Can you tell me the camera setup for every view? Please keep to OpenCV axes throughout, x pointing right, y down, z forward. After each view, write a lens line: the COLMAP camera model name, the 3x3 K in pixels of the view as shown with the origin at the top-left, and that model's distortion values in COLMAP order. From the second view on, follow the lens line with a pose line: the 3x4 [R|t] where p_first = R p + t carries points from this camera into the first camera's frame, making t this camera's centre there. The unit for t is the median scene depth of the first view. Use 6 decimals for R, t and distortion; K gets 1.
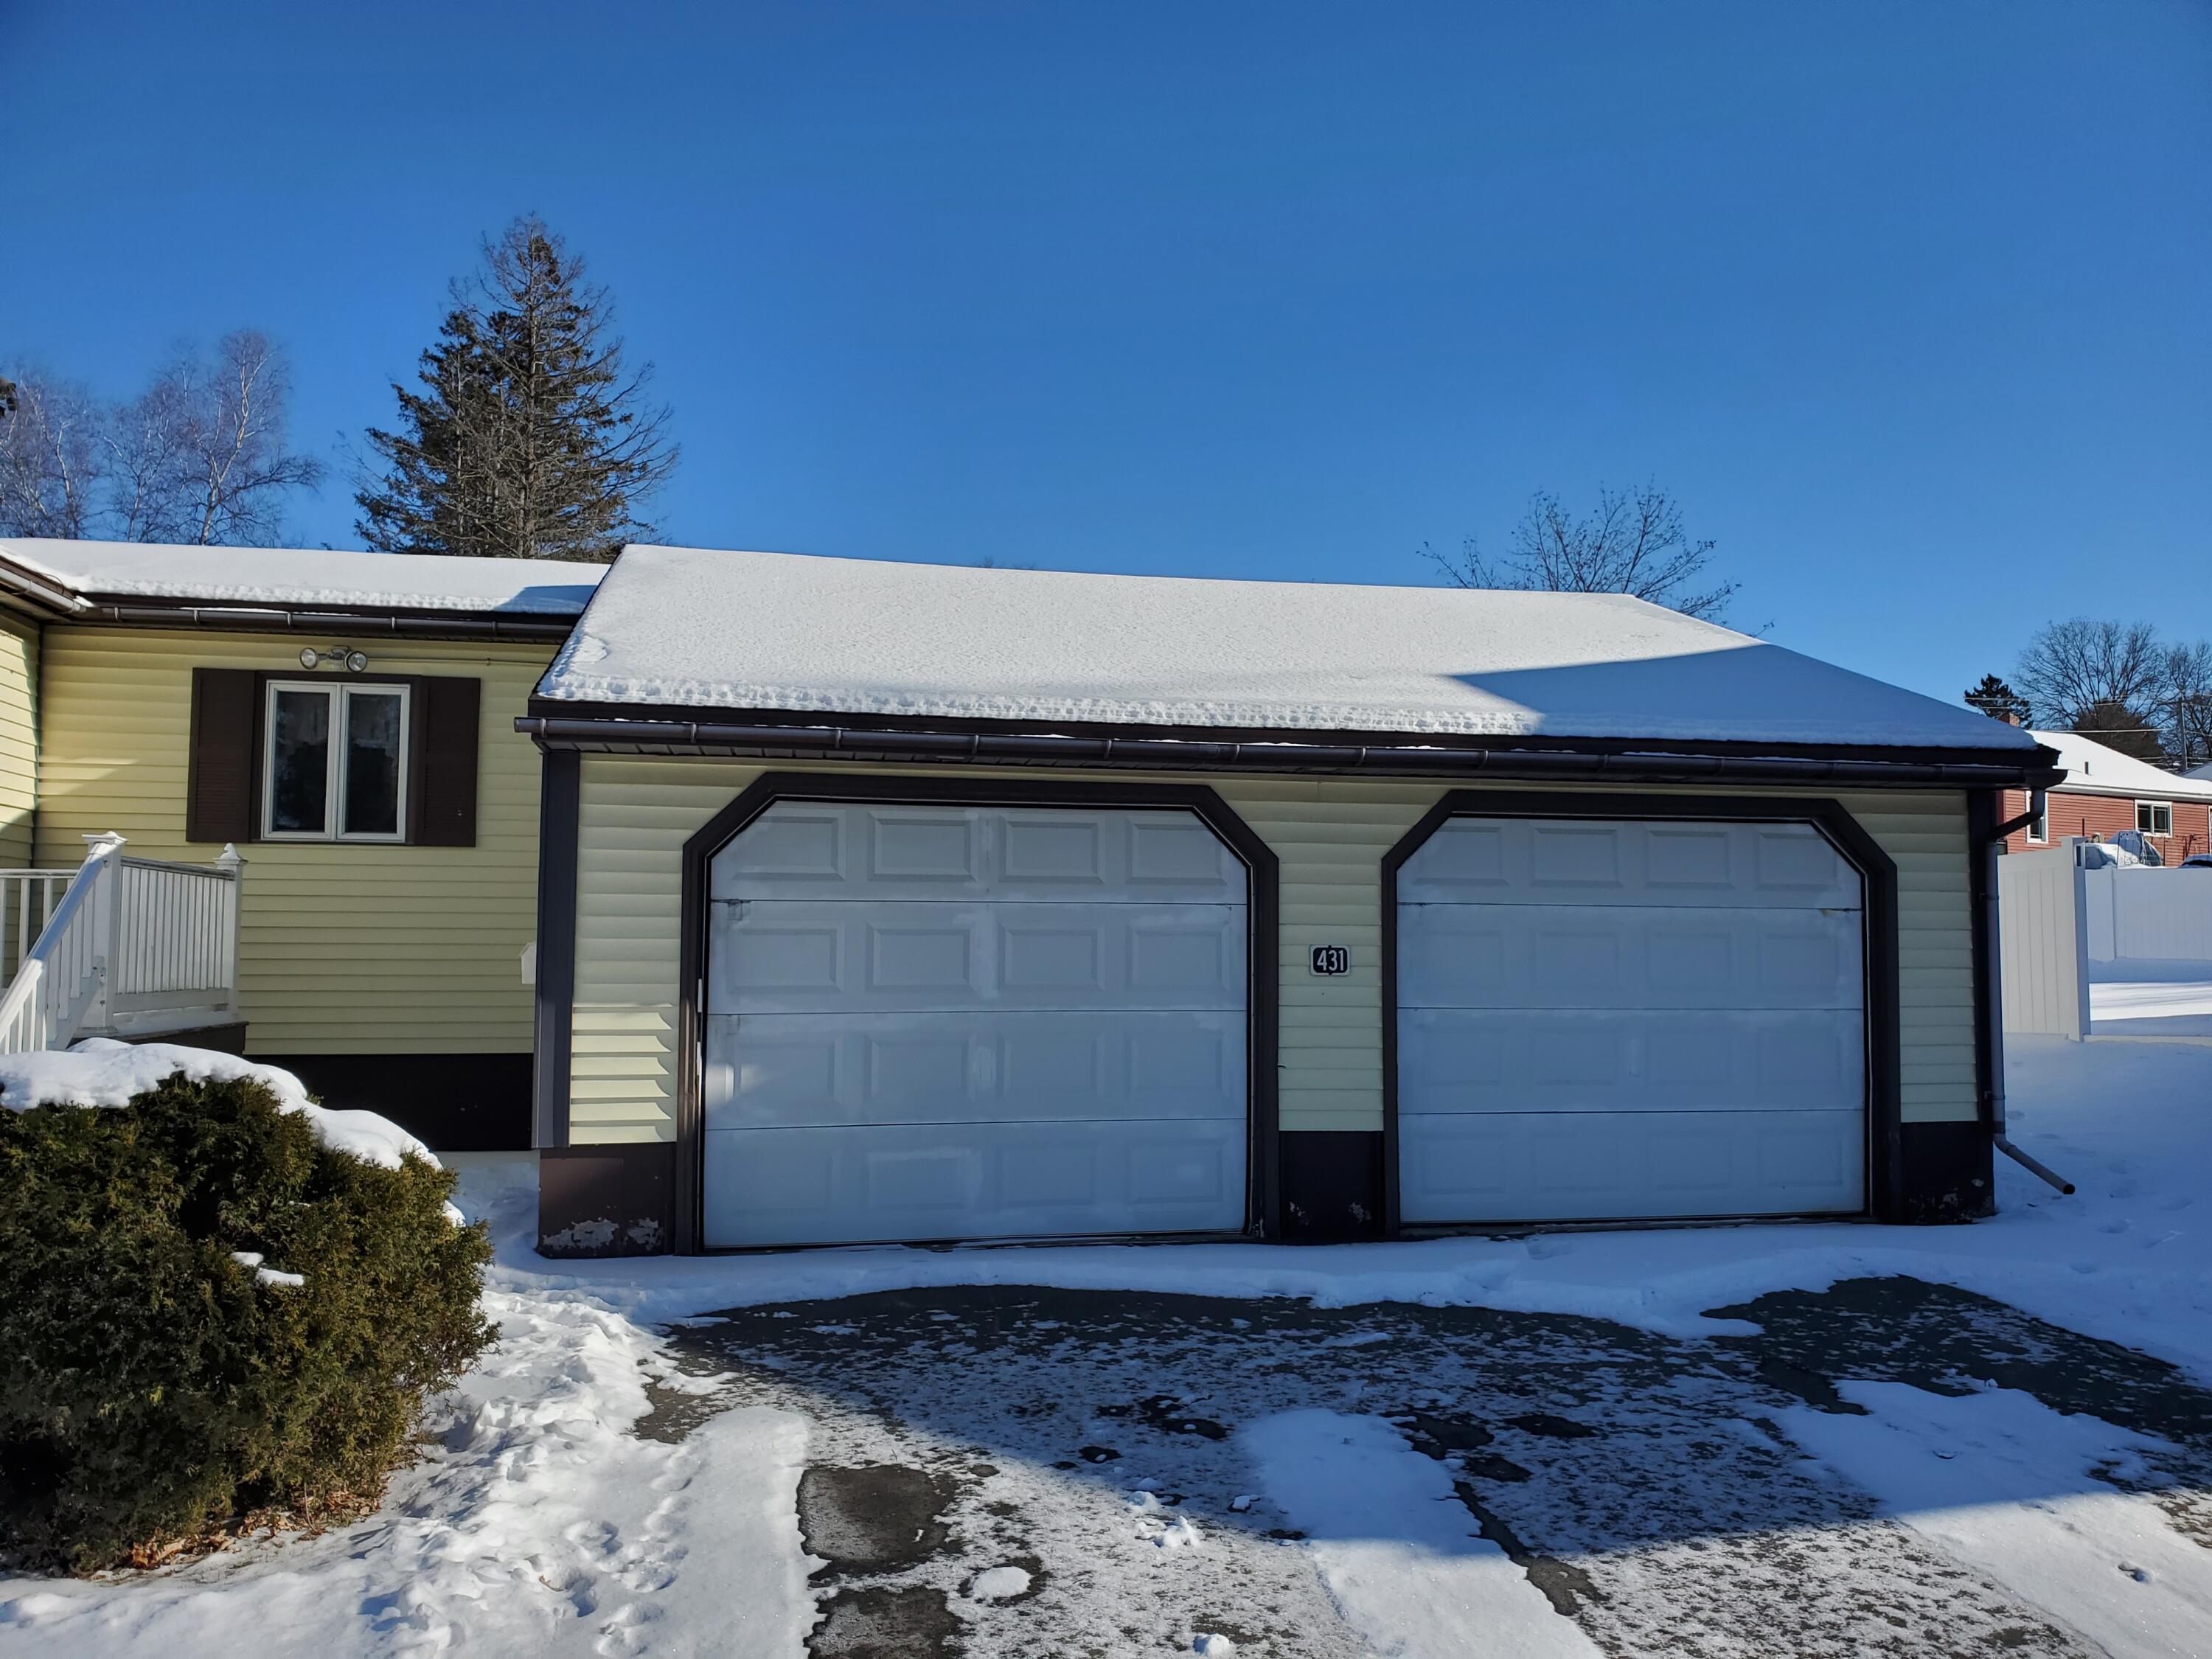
lens RADIAL K [[1711.1, 0, 1111.3], [0, 1711.1, 837.4], [0, 0, 1]] dist [-0.003153, 0.001727]
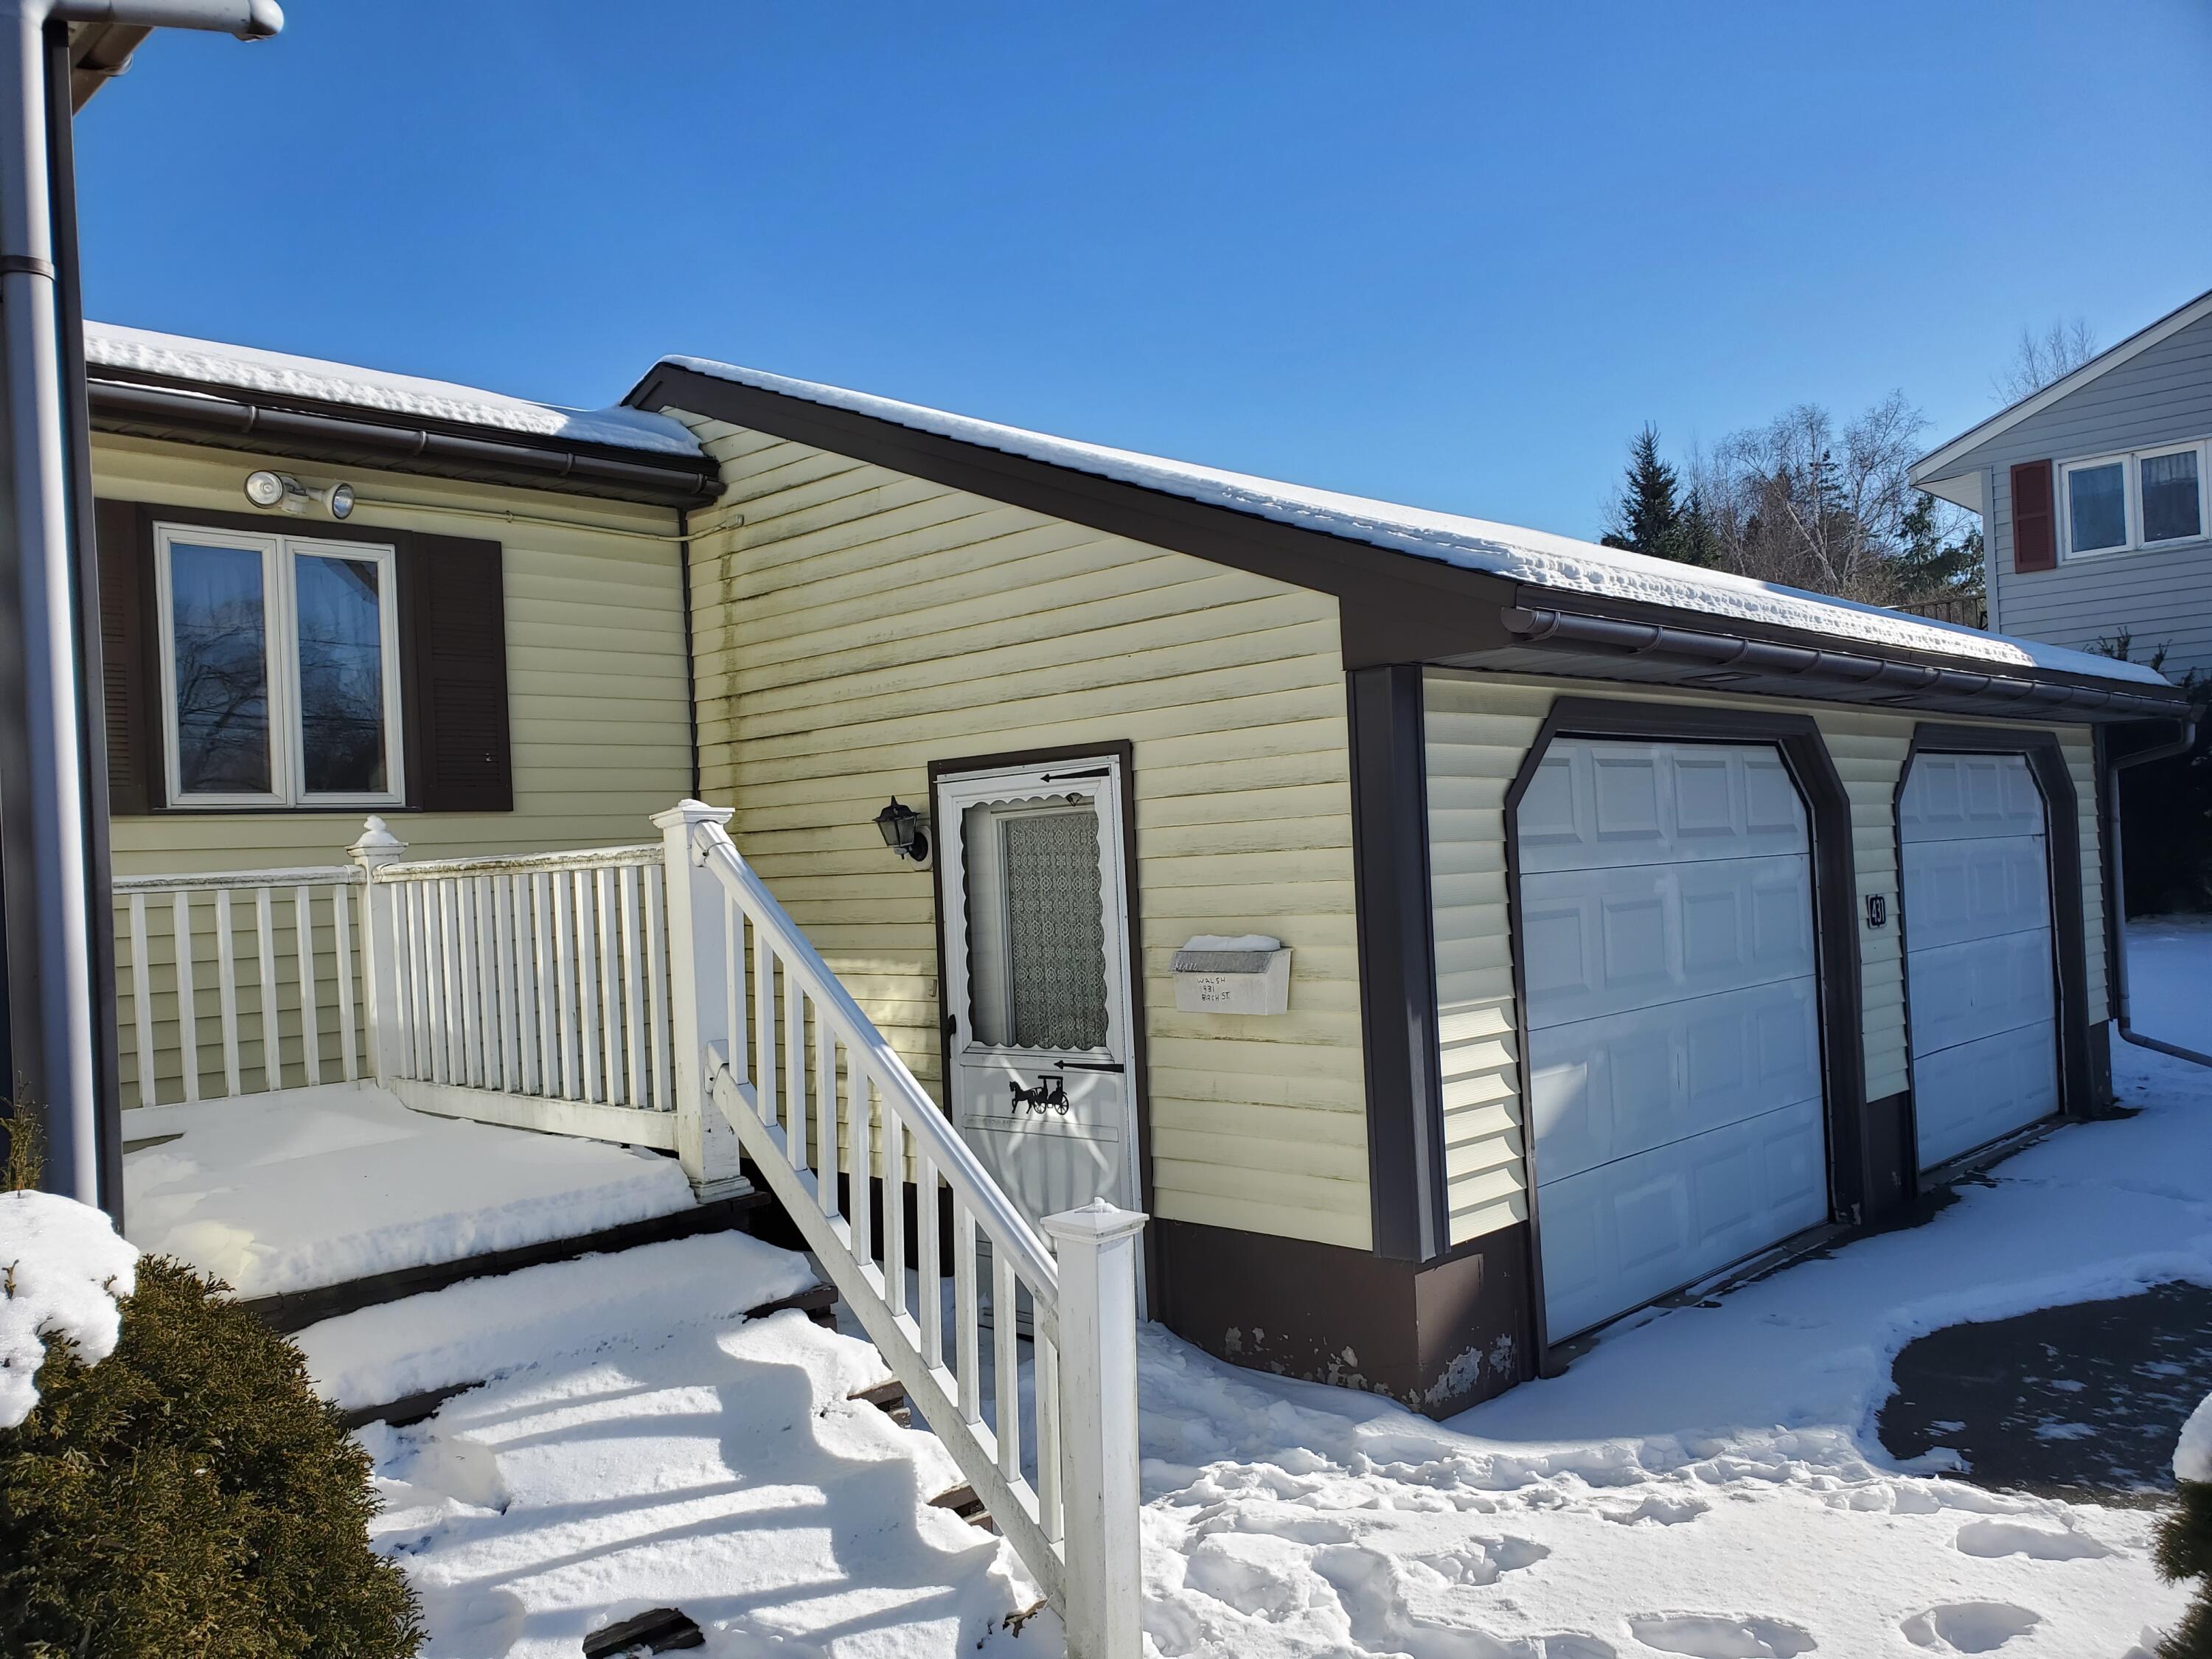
lens RADIAL K [[1756.7, 0, 1104.7], [0, 1756.7, 837.4], [0, 0, 1]] dist [-0.002203, -0.001692]
pose [[0.836323, -0.034663, 0.547141, -0.807790], [0.013885, 0.999018, 0.042068, -0.013217], [-0.548062, -0.027585, 0.835983, 0.503715]]
